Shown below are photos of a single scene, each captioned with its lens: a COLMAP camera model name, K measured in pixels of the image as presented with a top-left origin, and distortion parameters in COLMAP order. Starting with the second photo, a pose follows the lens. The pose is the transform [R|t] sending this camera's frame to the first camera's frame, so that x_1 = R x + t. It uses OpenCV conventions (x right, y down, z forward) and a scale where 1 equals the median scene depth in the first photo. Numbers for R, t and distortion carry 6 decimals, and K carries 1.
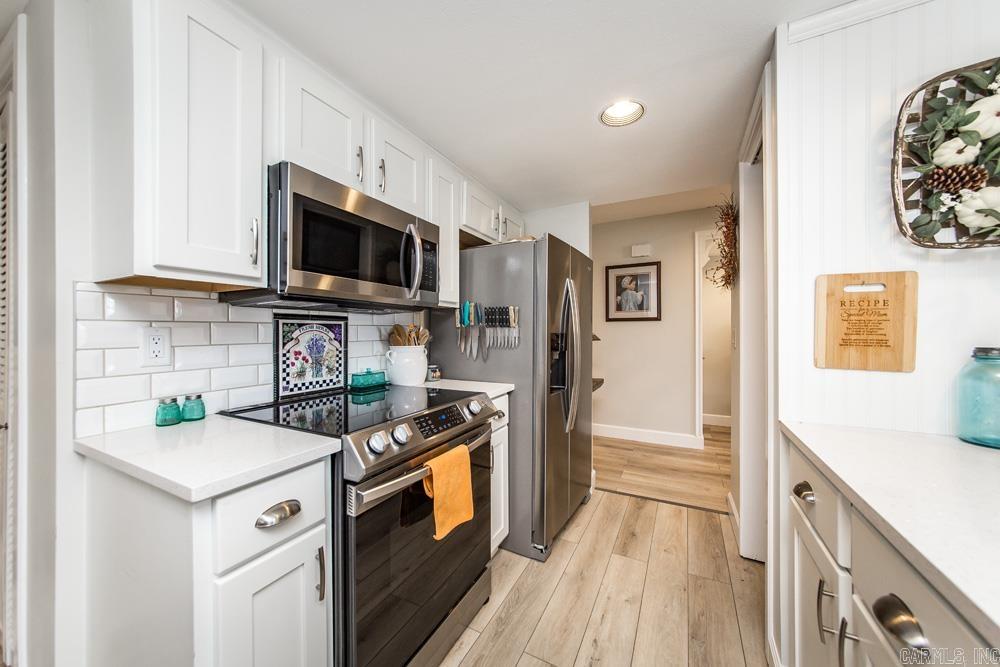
lens RADIAL K [[358.8, 0, 493.6], [0, 358.8, 330.5], [0, 0, 1]] dist [-0.000069, -0.000055]
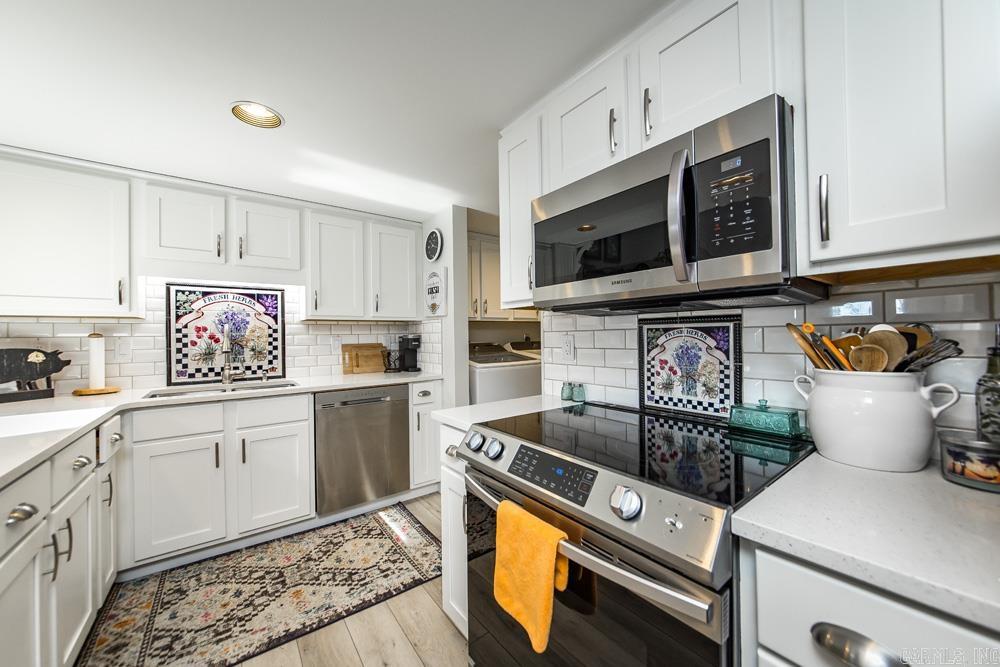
lens RADIAL K [[363.1, 0, 498.4], [0, 363.1, 331.0], [0, 0, 1]] dist [0.000535, 0.000001]
pose [[-0.421864, -0.005989, -0.906639, 0.433236], [0.015464, 0.999785, -0.013800, -0.006811], [0.906527, -0.019842, -0.421681, 1.006759]]
